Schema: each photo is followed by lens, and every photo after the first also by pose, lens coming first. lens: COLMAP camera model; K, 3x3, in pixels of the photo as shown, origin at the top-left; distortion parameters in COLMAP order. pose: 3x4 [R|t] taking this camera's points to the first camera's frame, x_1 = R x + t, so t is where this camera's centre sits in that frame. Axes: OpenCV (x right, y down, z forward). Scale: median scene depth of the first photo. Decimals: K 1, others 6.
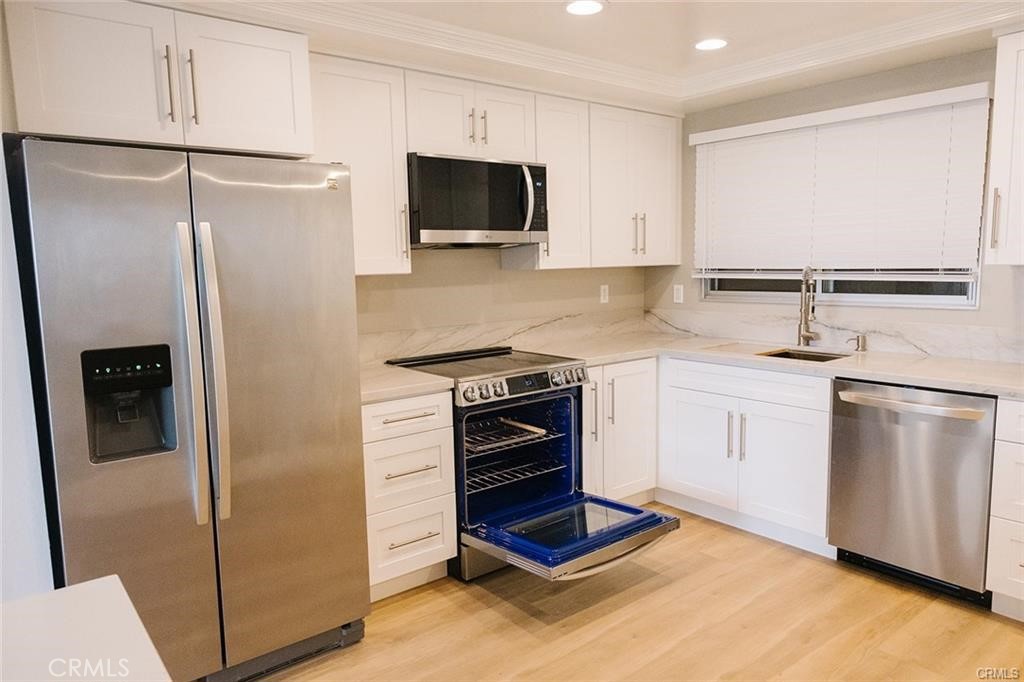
lens RADIAL K [[685.9, 0, 512.7], [0, 685.9, 340.4], [0, 0, 1]] dist [0.009700, -0.006930]
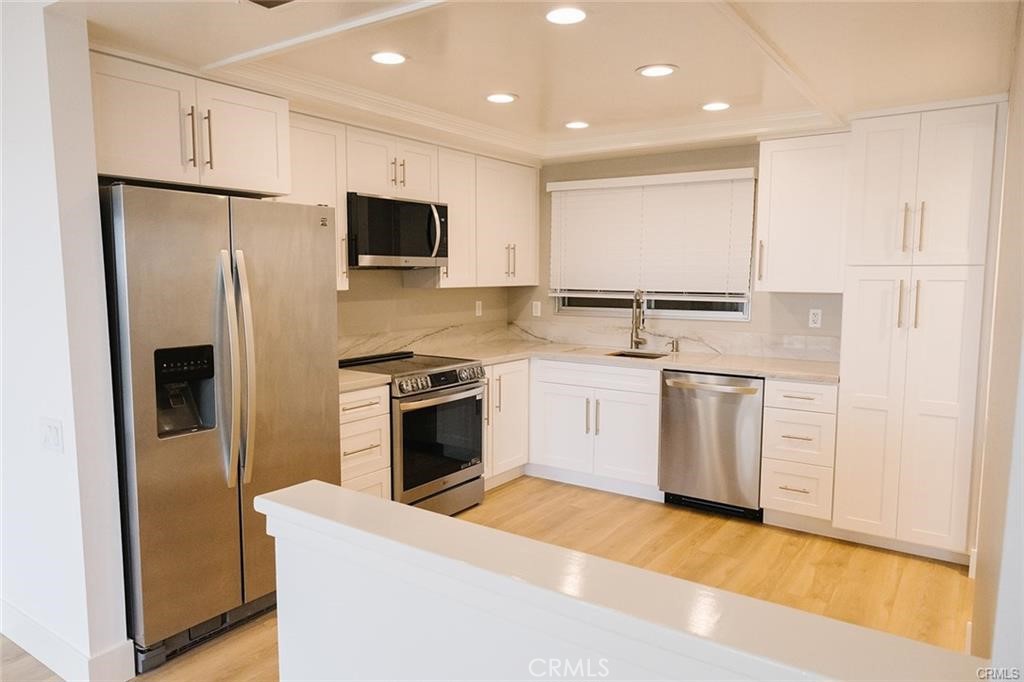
lens RADIAL K [[685.9, 0, 511.5], [0, 685.9, 342.2], [0, 0, 1]] dist [0.009700, -0.006930]
pose [[0.959768, -0.004712, 0.280754, -0.206146], [0.009890, 0.999806, -0.017028, 0.017846], [-0.280619, 0.019120, 0.959629, -0.240439]]
